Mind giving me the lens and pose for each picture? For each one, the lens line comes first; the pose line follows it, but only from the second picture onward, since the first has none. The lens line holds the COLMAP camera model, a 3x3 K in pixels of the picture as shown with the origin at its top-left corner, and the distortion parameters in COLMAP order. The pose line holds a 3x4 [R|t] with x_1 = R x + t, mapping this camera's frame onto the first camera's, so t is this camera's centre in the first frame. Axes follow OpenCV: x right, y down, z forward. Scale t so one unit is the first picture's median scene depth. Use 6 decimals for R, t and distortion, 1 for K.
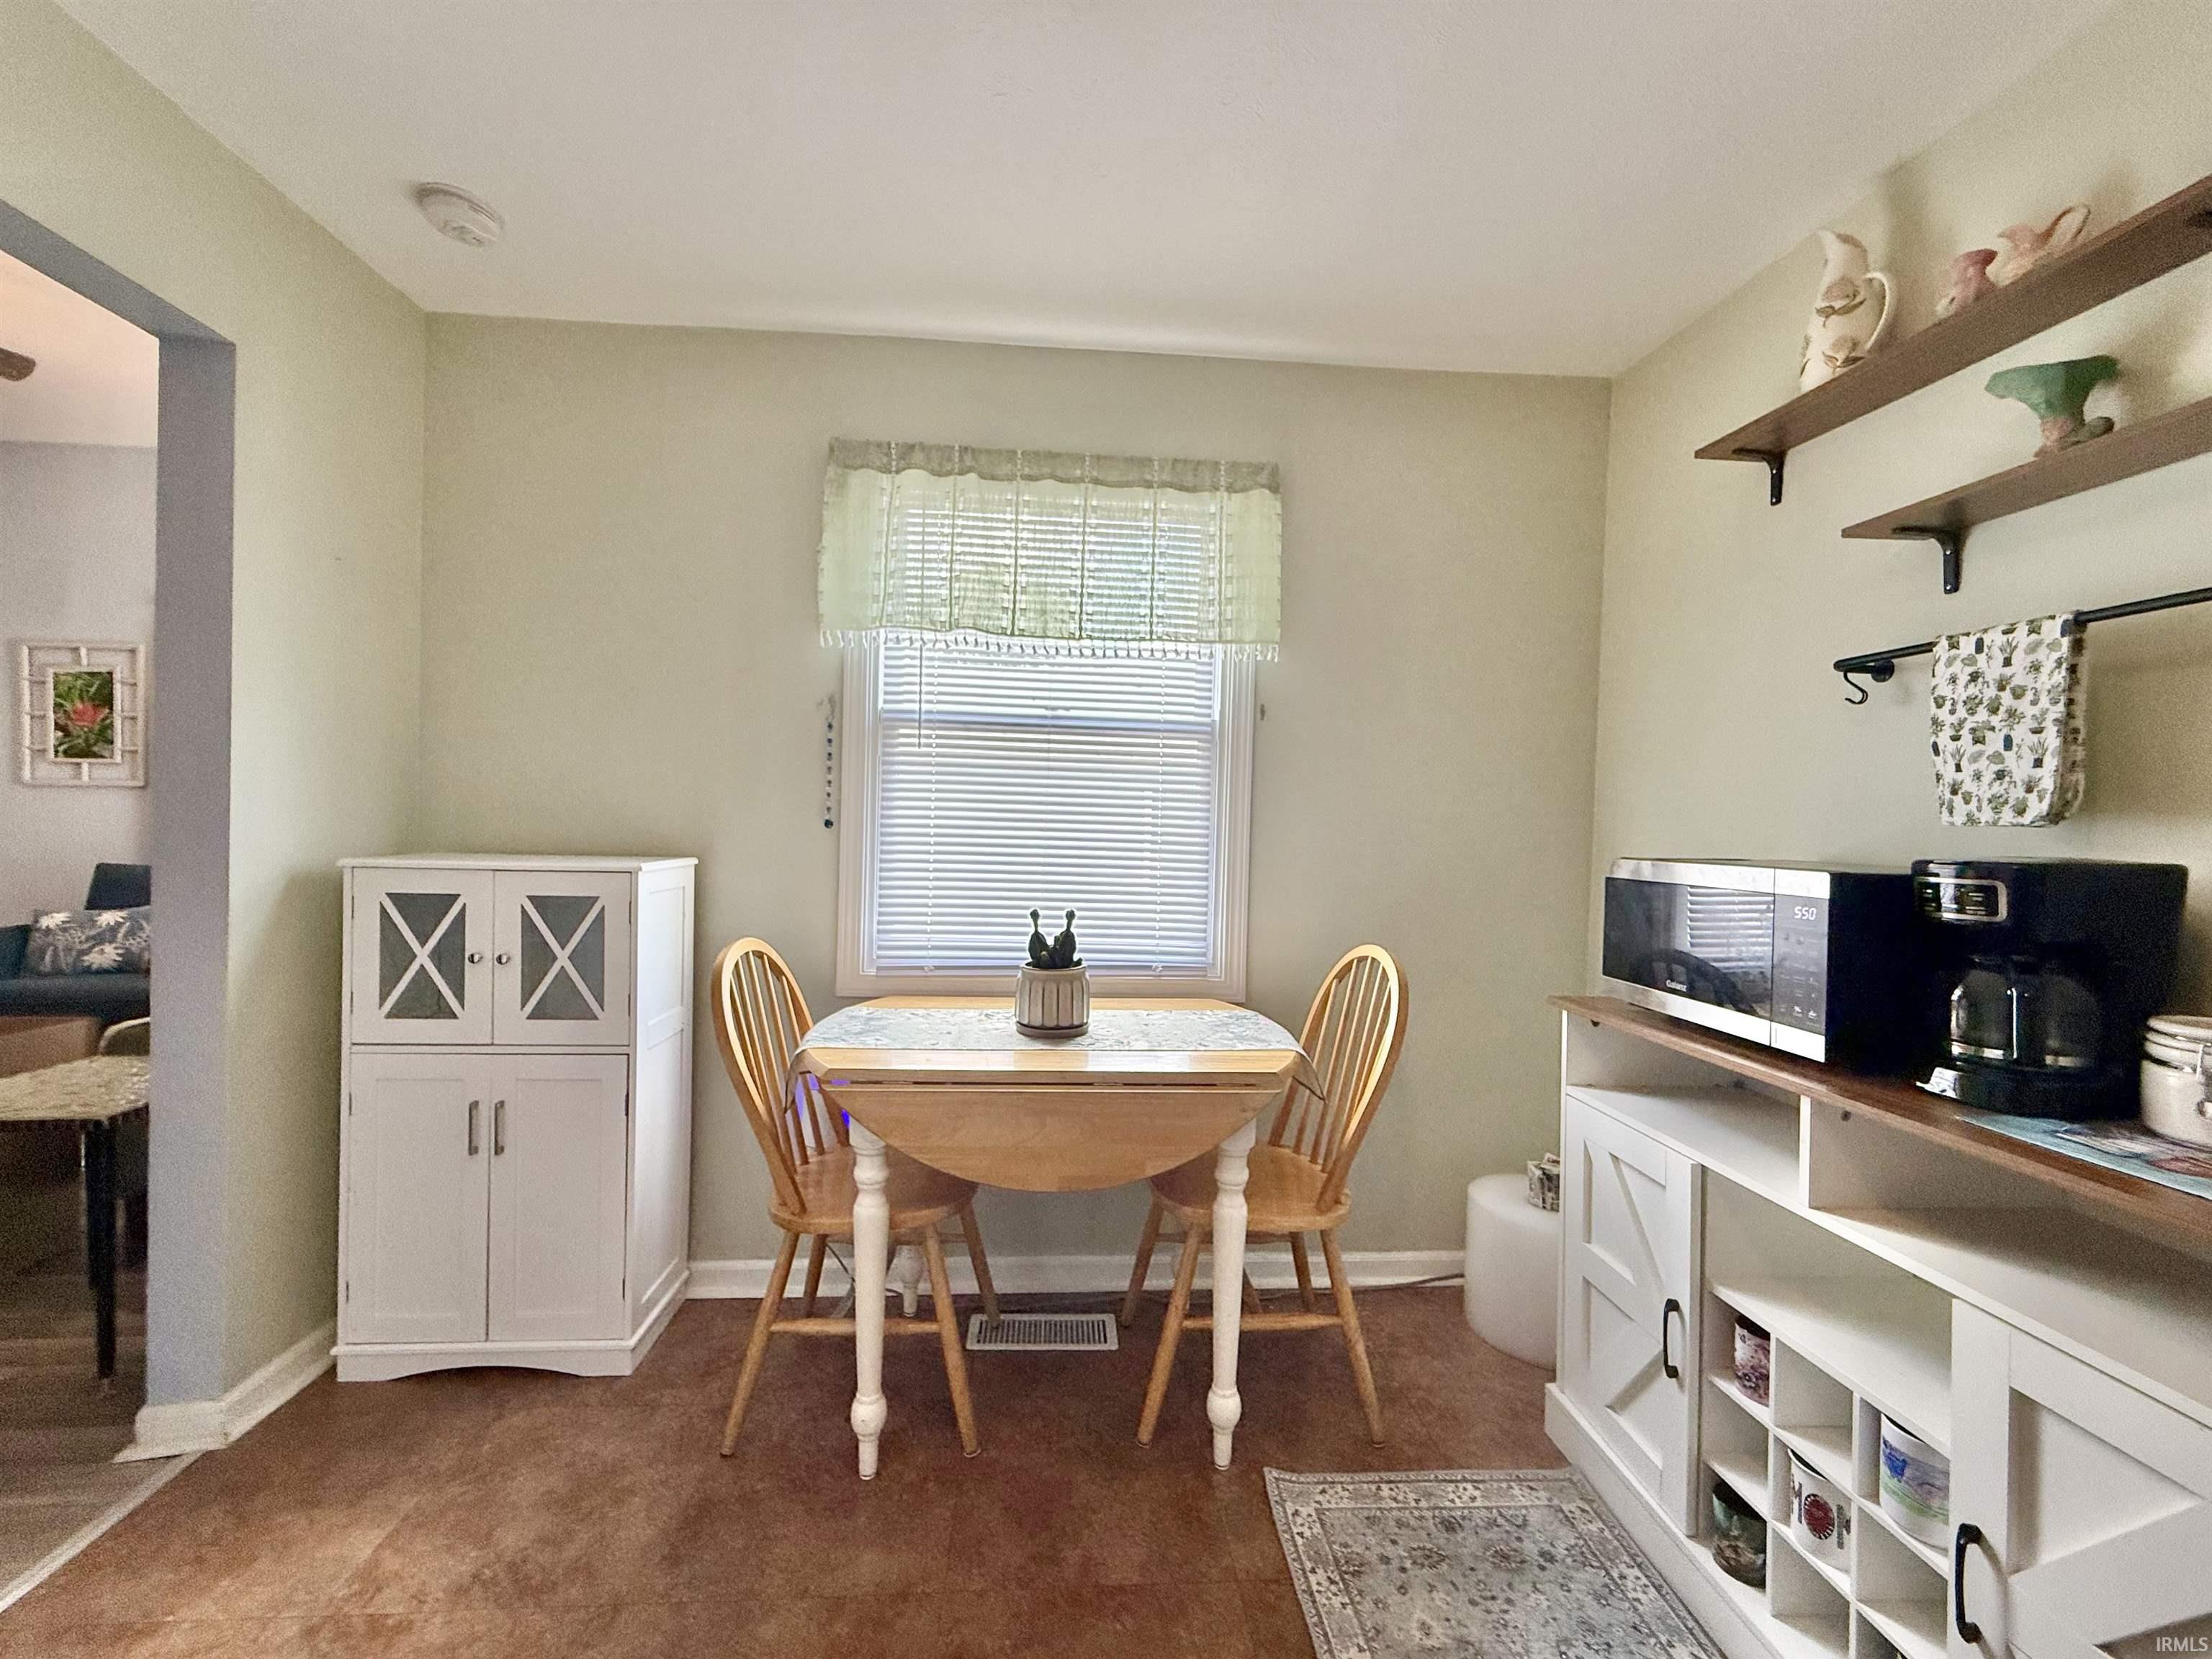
lens RADIAL K [[881.8, 0, 1097.1], [0, 881.8, 831.6], [0, 0, 1]] dist [-0.000974, -0.000232]
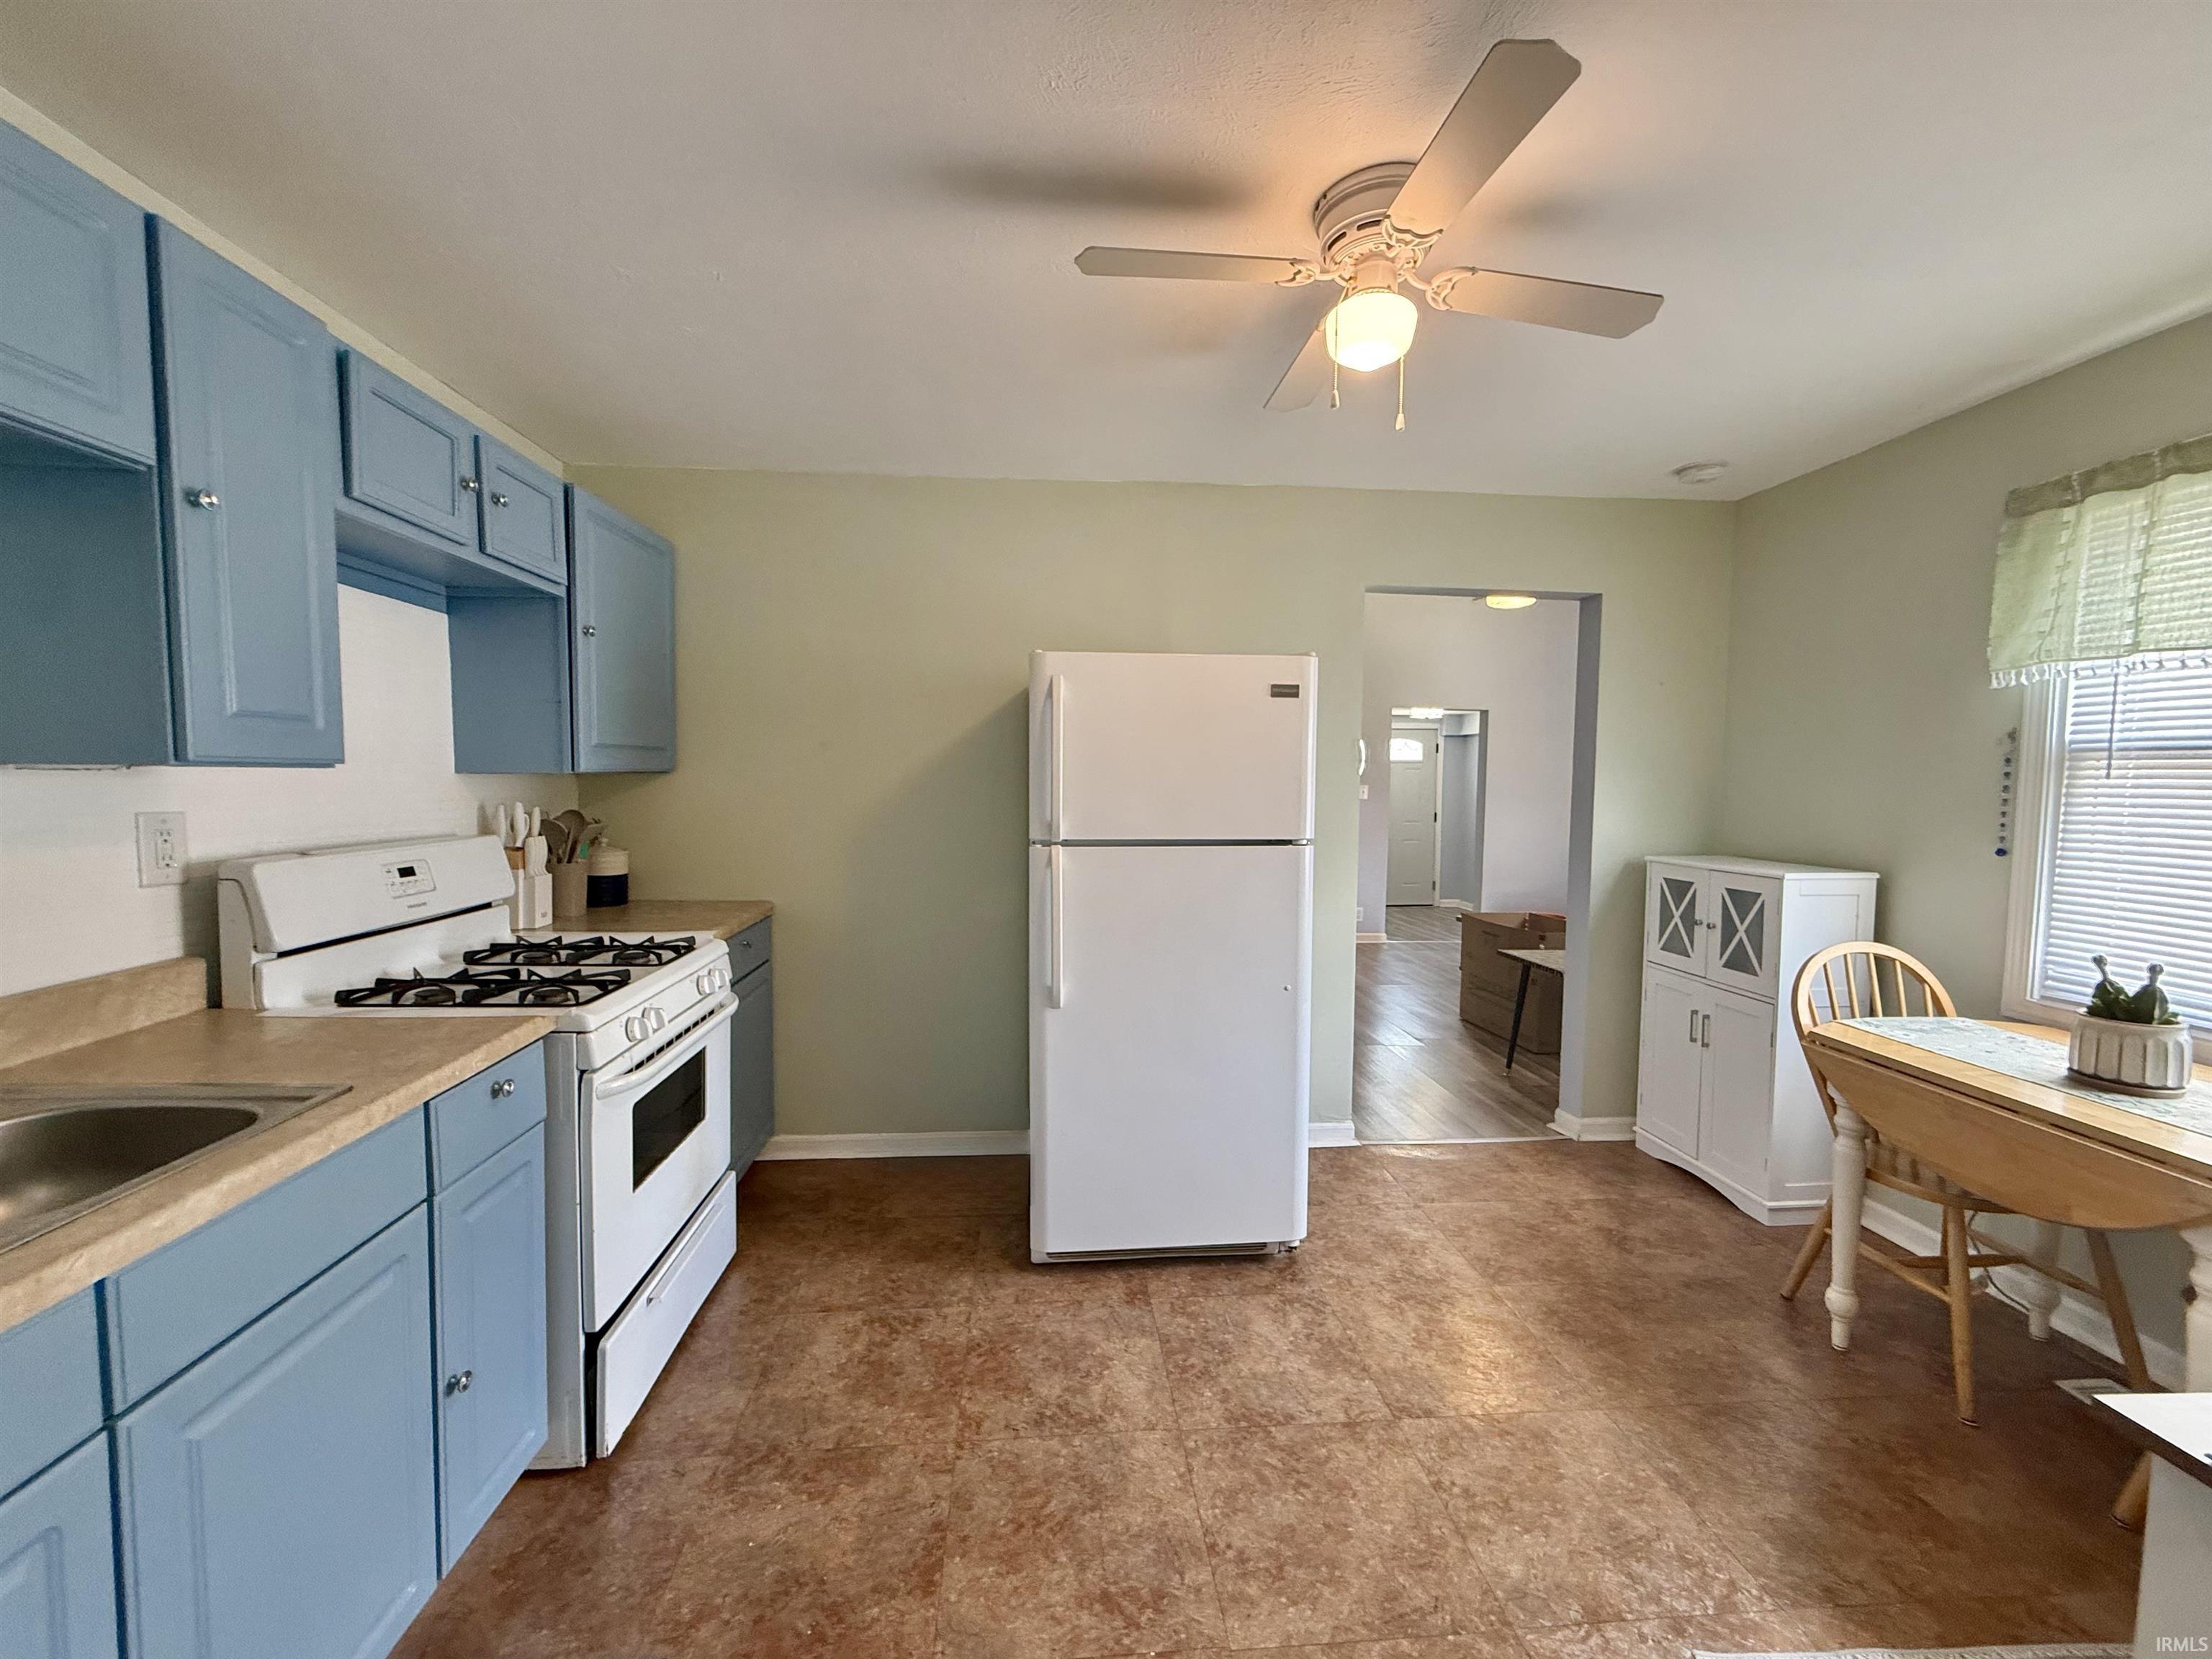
lens RADIAL K [[881.8, 0, 1097.1], [0, 881.8, 831.6], [0, 0, 1]] dist [-0.000974, -0.000232]
pose [[0.004187, 0.039295, -0.999219, 0.846590], [-0.017252, 0.999082, 0.039217, -0.063809], [0.999842, 0.017075, 0.004862, -0.111354]]
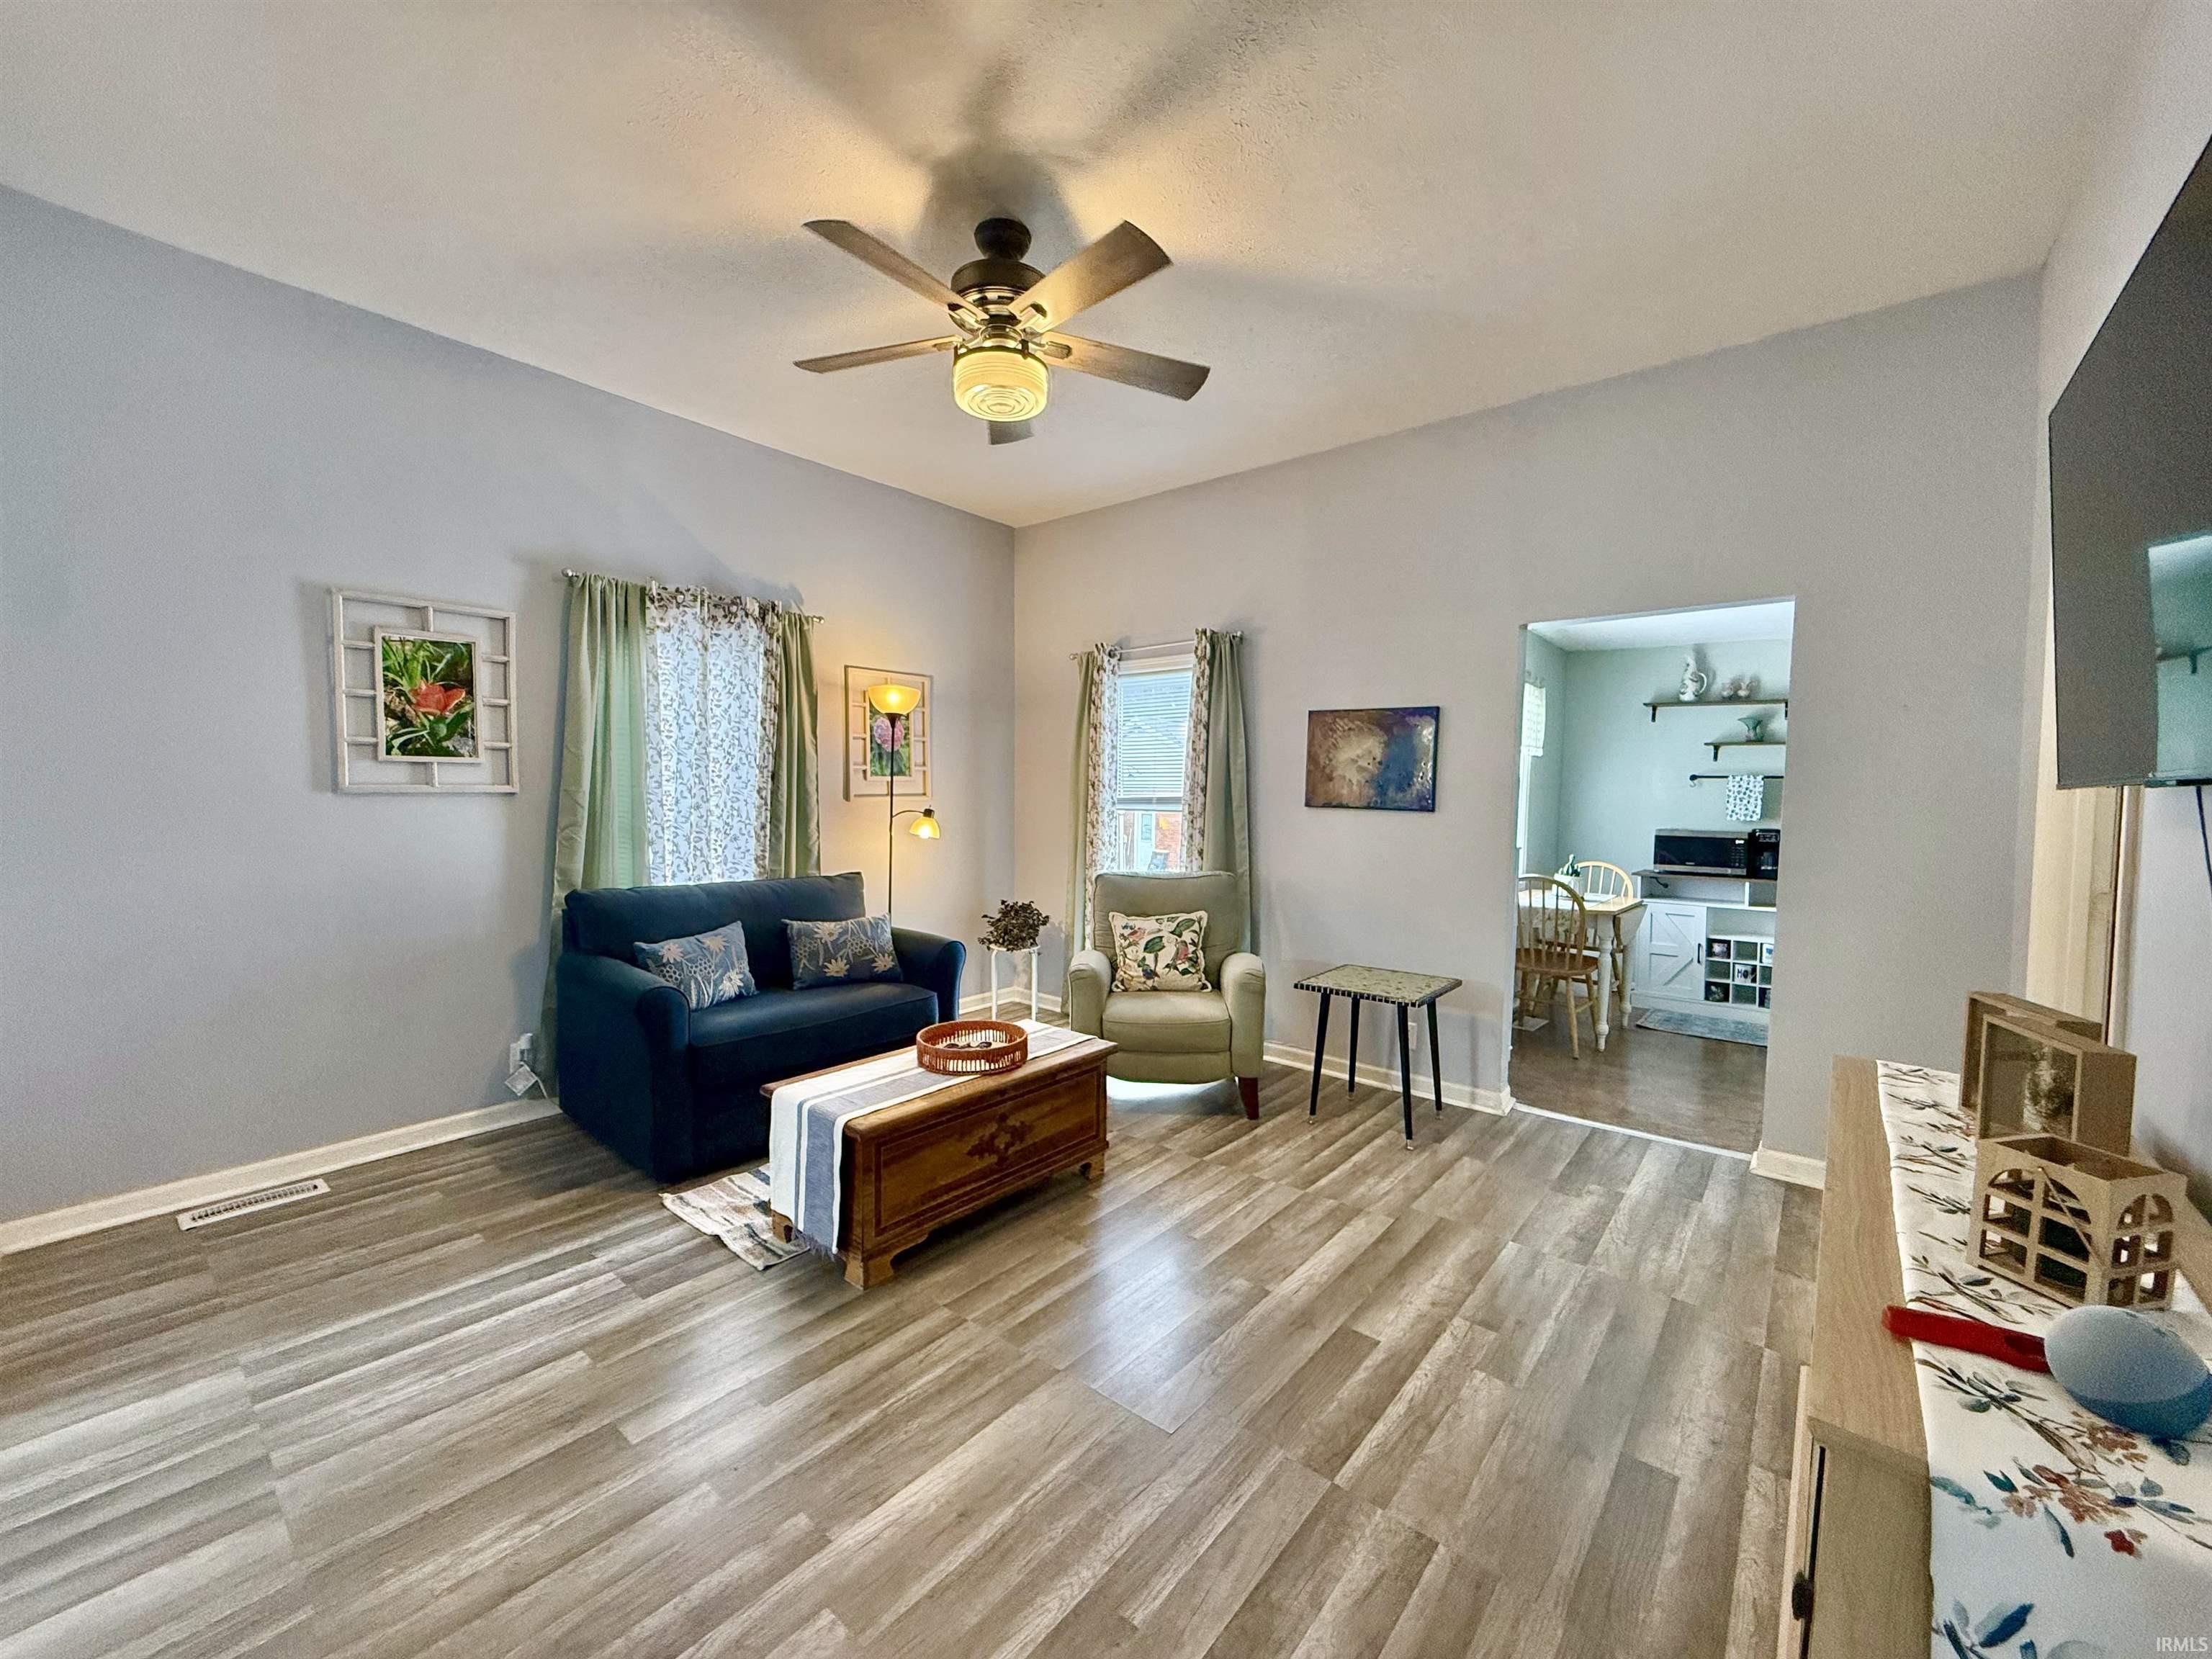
lens RADIAL K [[881.8, 0, 1097.1], [0, 881.8, 831.6], [0, 0, 1]] dist [-0.000974, -0.000232]
pose [[0.699313, -0.040758, 0.713652, -2.881860], [0.003110, 0.998537, 0.053980, -0.129156], [-0.714808, -0.035529, 0.698417, 0.142823]]
